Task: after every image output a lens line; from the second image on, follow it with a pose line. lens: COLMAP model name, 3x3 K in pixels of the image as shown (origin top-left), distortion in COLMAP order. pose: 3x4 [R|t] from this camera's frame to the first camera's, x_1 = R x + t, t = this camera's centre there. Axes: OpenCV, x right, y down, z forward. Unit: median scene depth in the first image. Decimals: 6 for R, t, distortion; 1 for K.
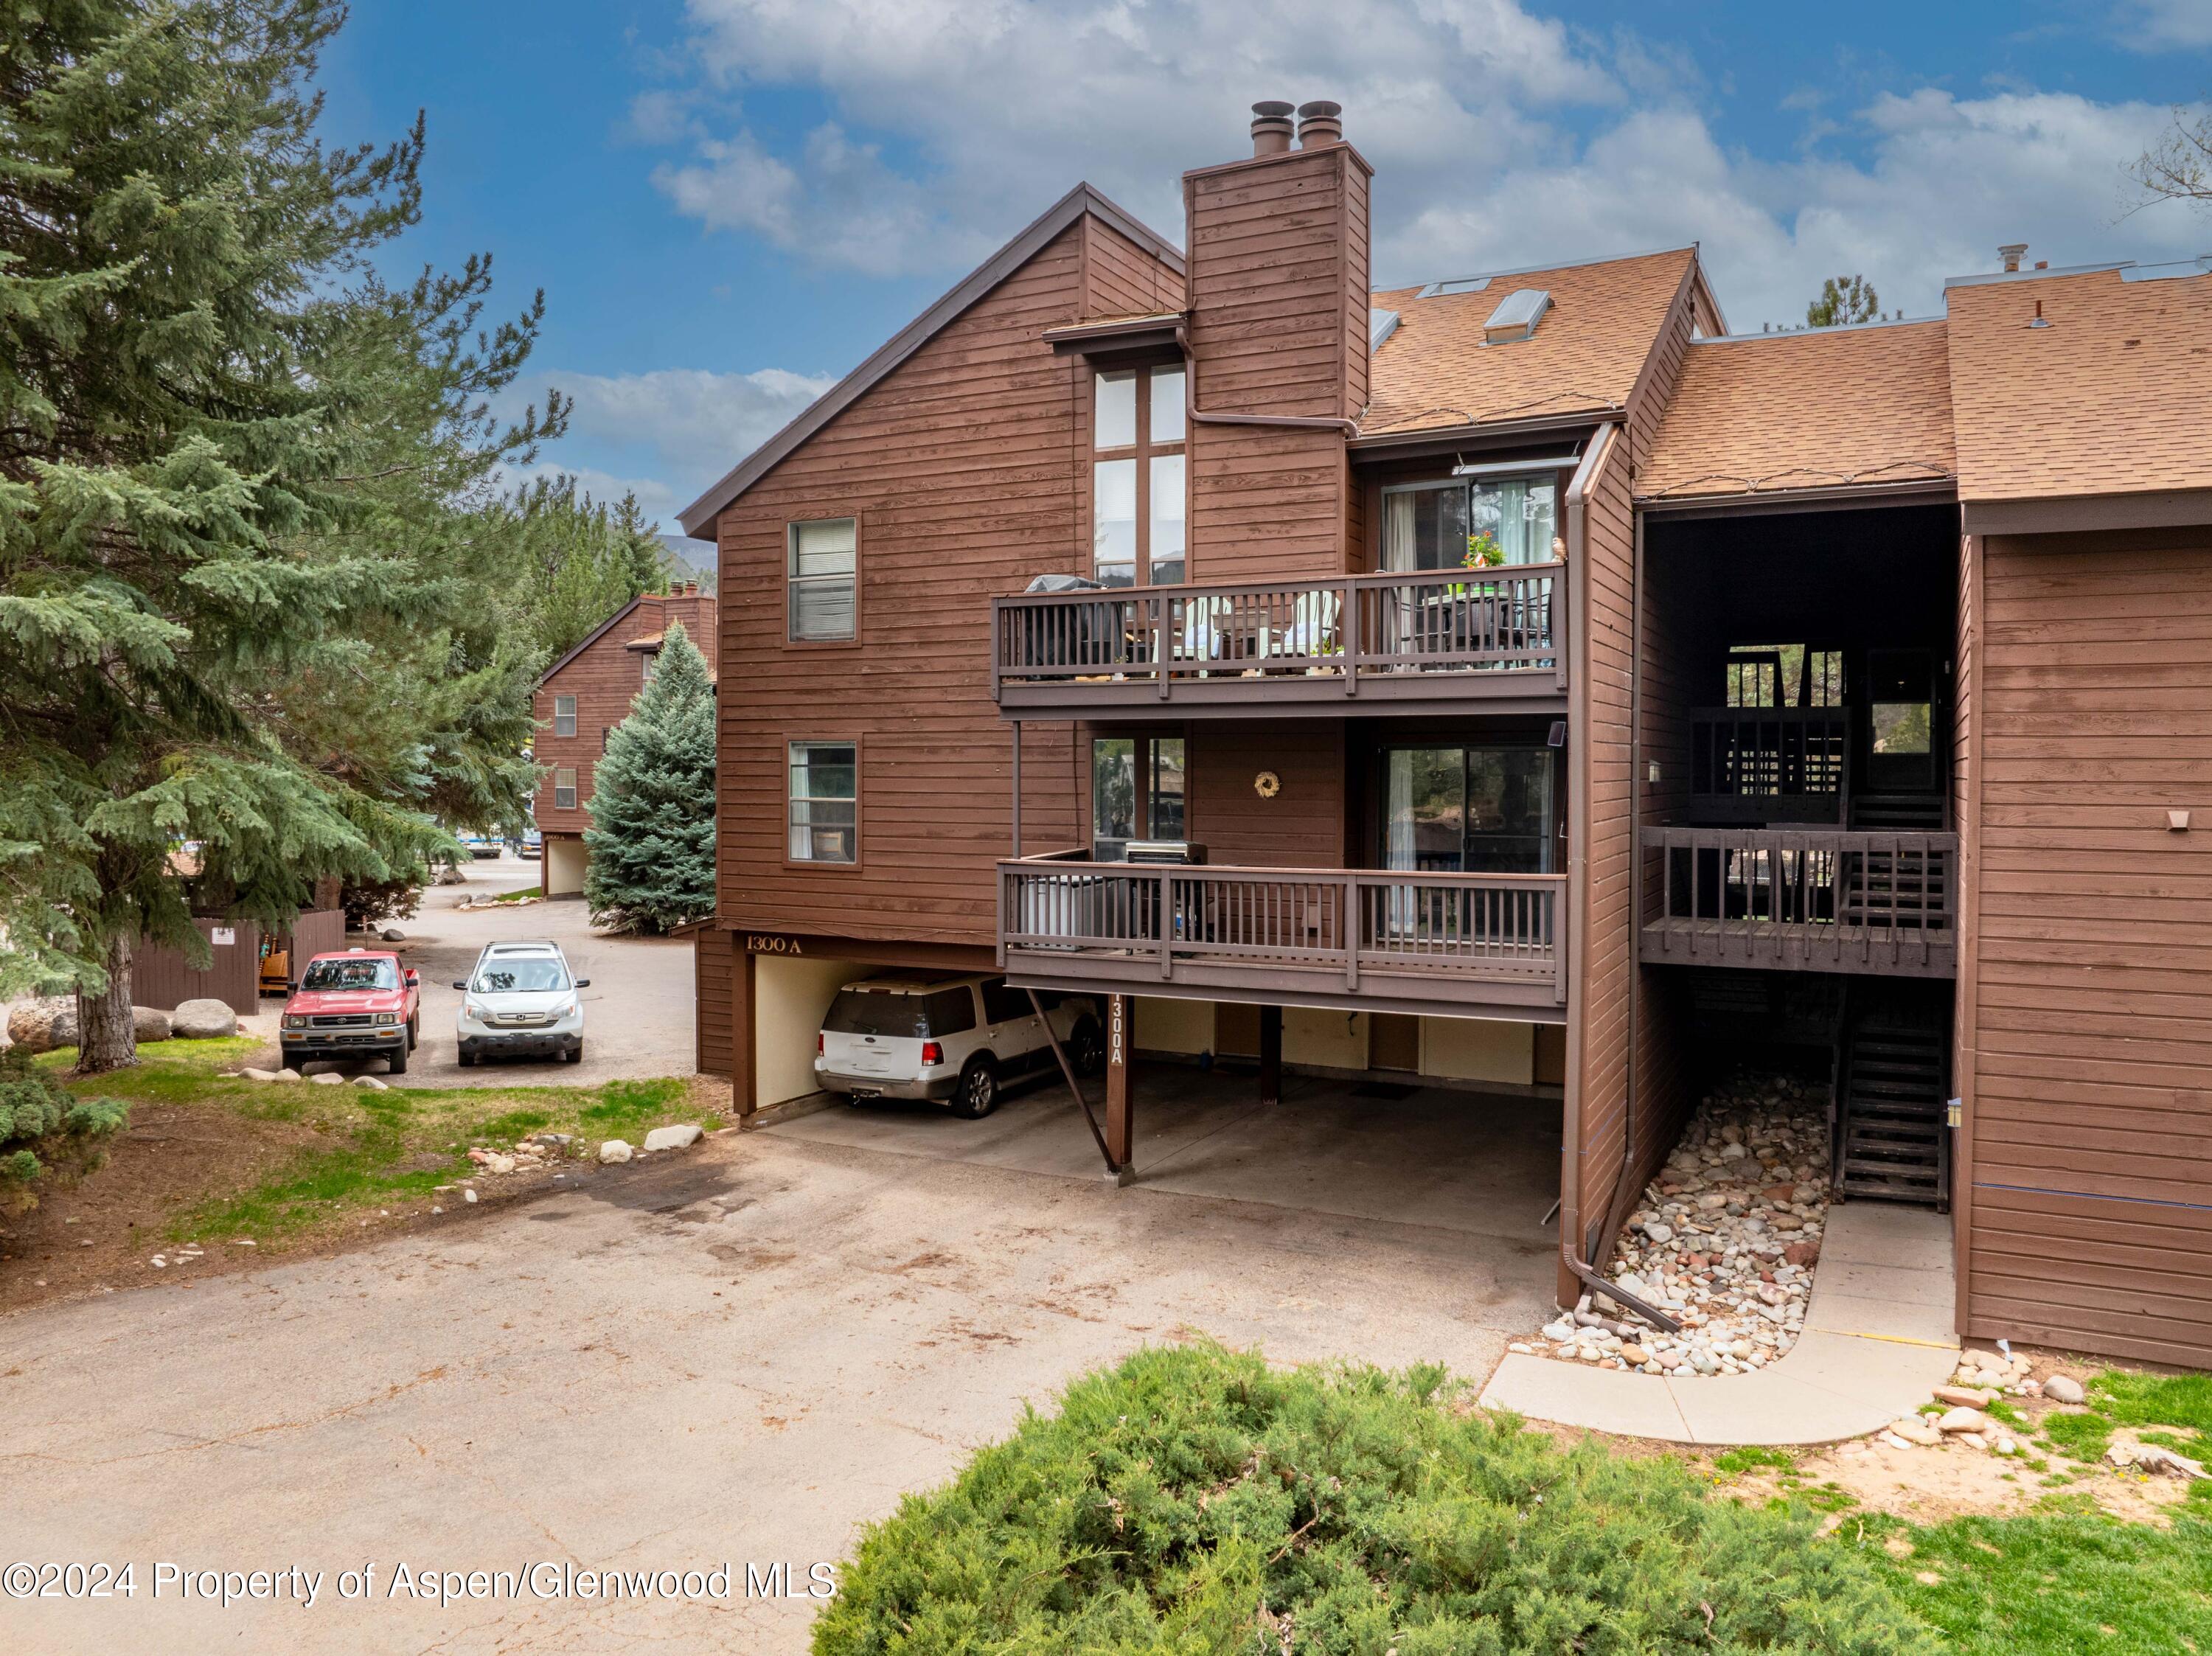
lens RADIAL K [[1543.2, 0, 1173.5], [0, 1543.2, 833.1], [0, 0, 1]] dist [-0.027505, -0.001467]
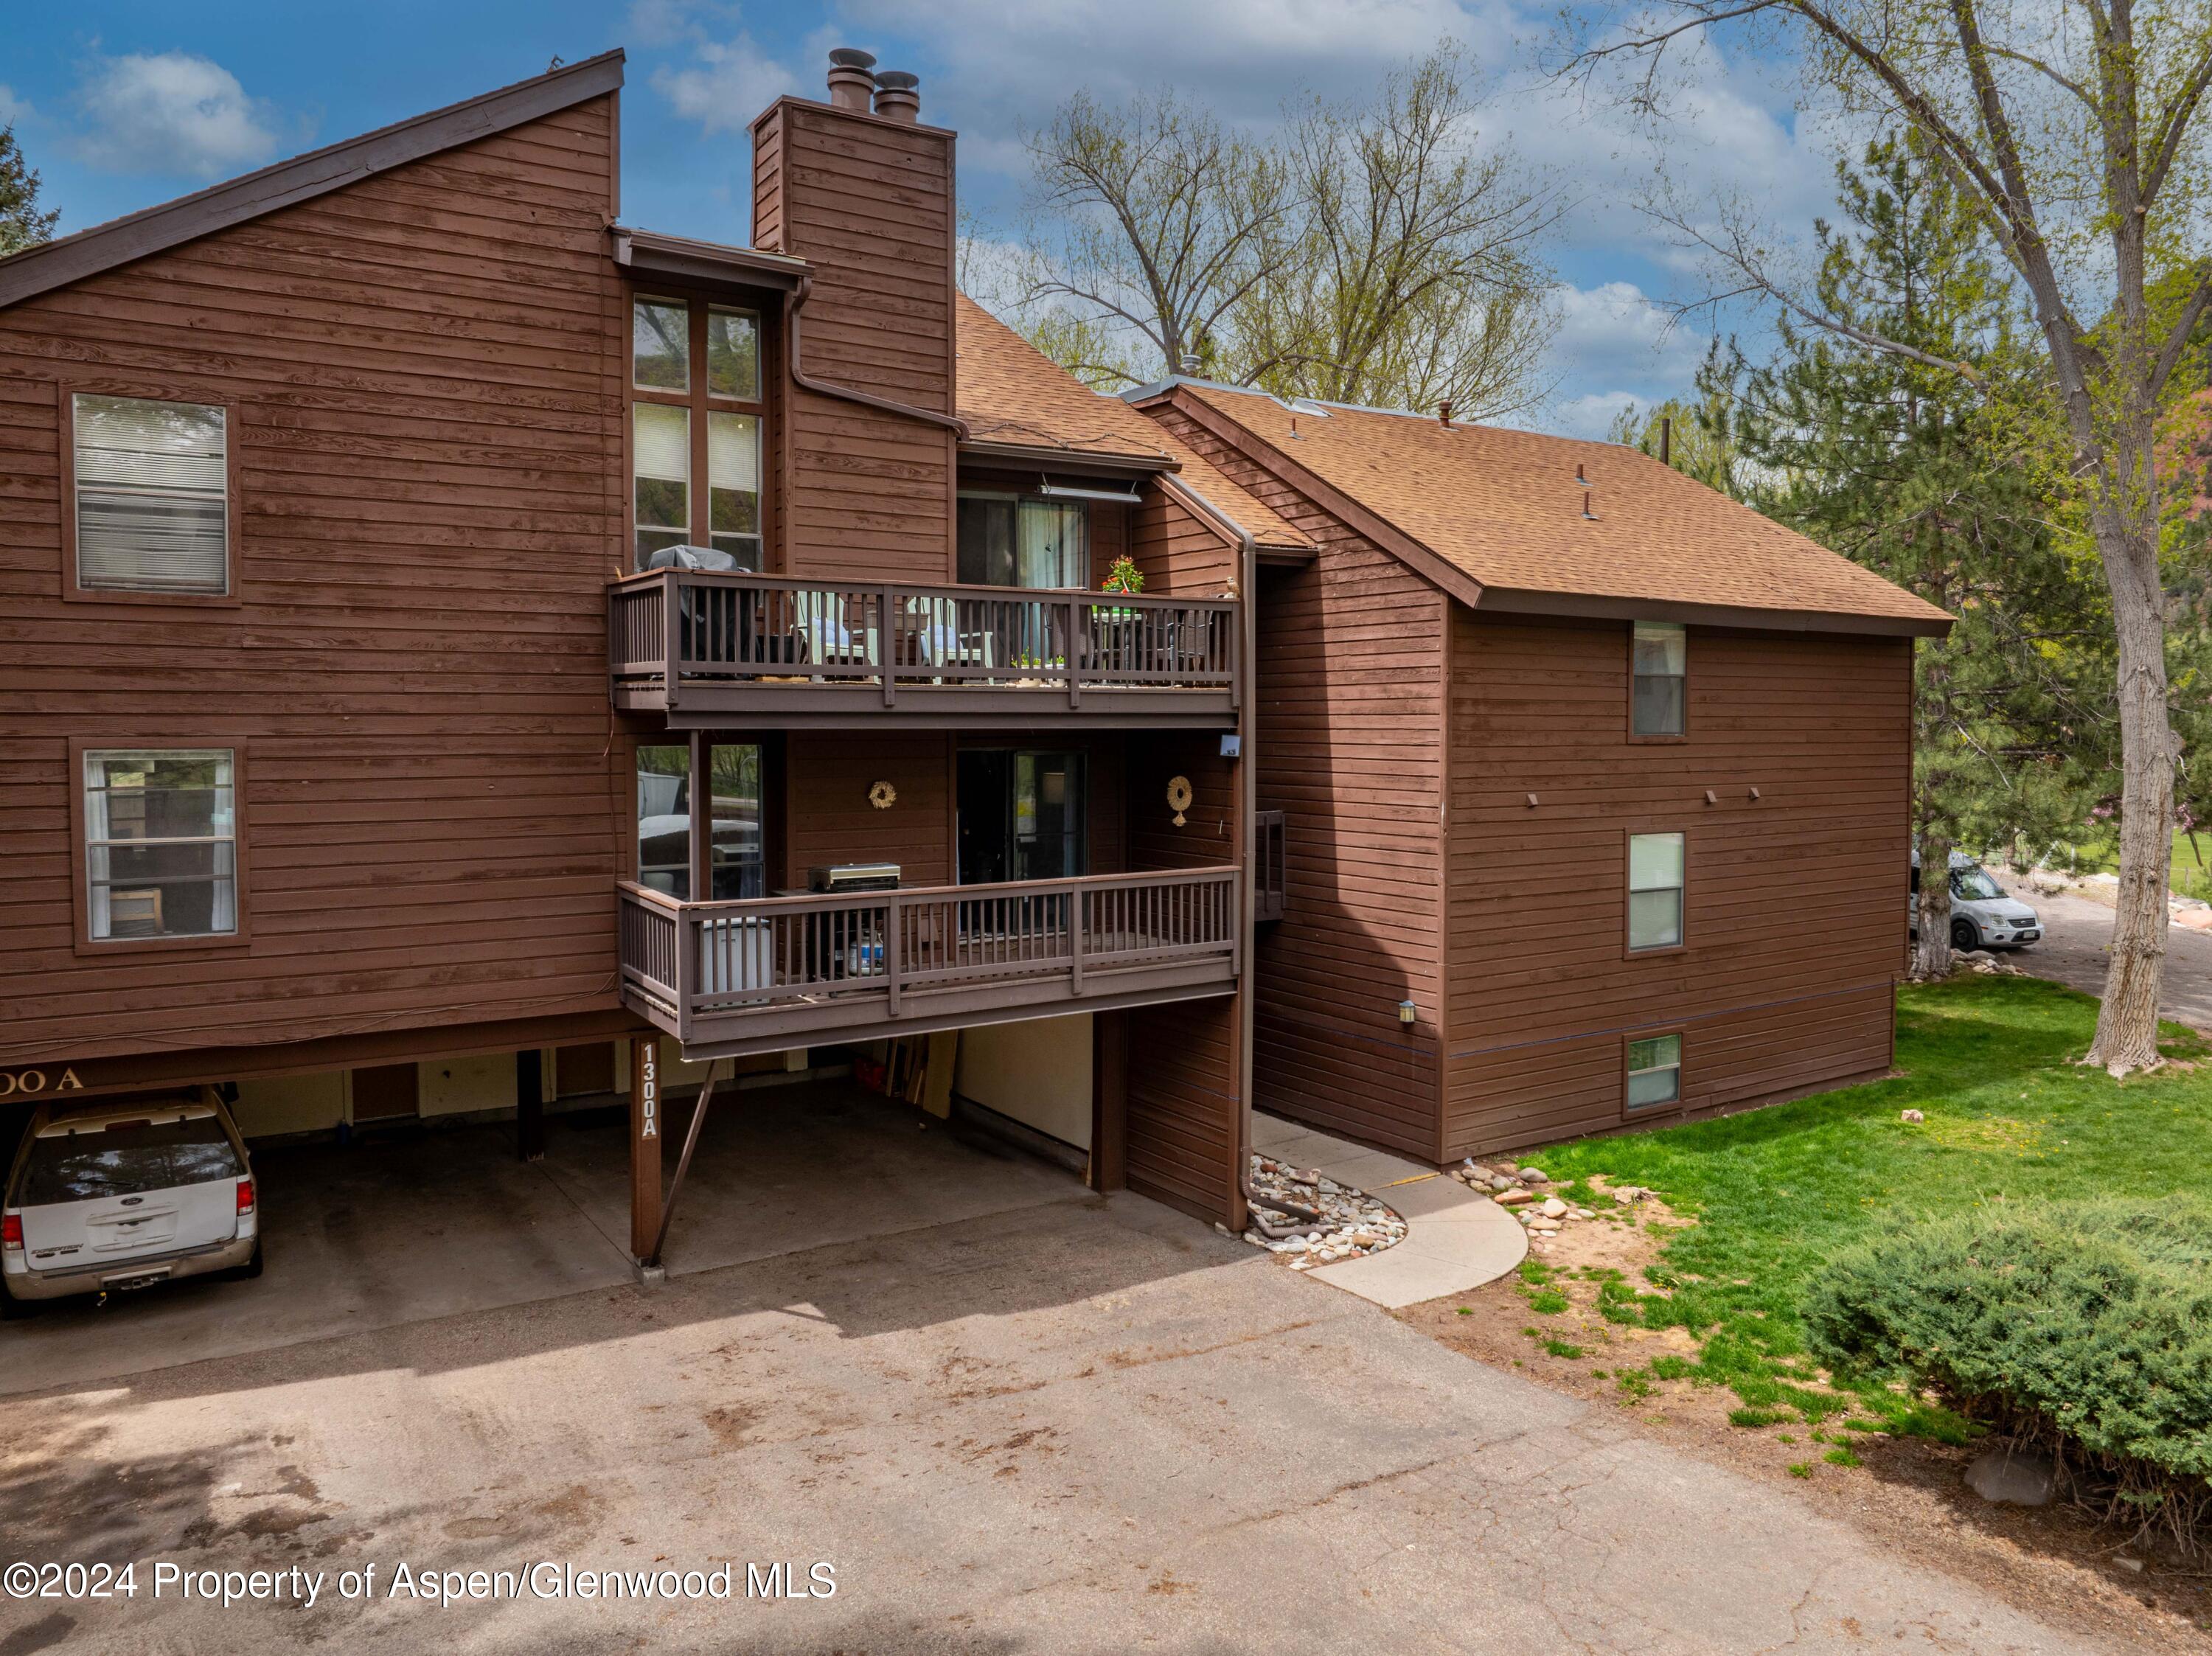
lens RADIAL K [[1554.1, 0, 1101.7], [0, 1554.1, 816.4], [0, 0, 1]] dist [-0.026109, -0.021796]
pose [[0.517669, -0.056513, 0.853712, -0.688722], [0.032041, 0.998397, 0.046661, -0.059466], [-0.854981, 0.003199, 0.518650, 0.407272]]
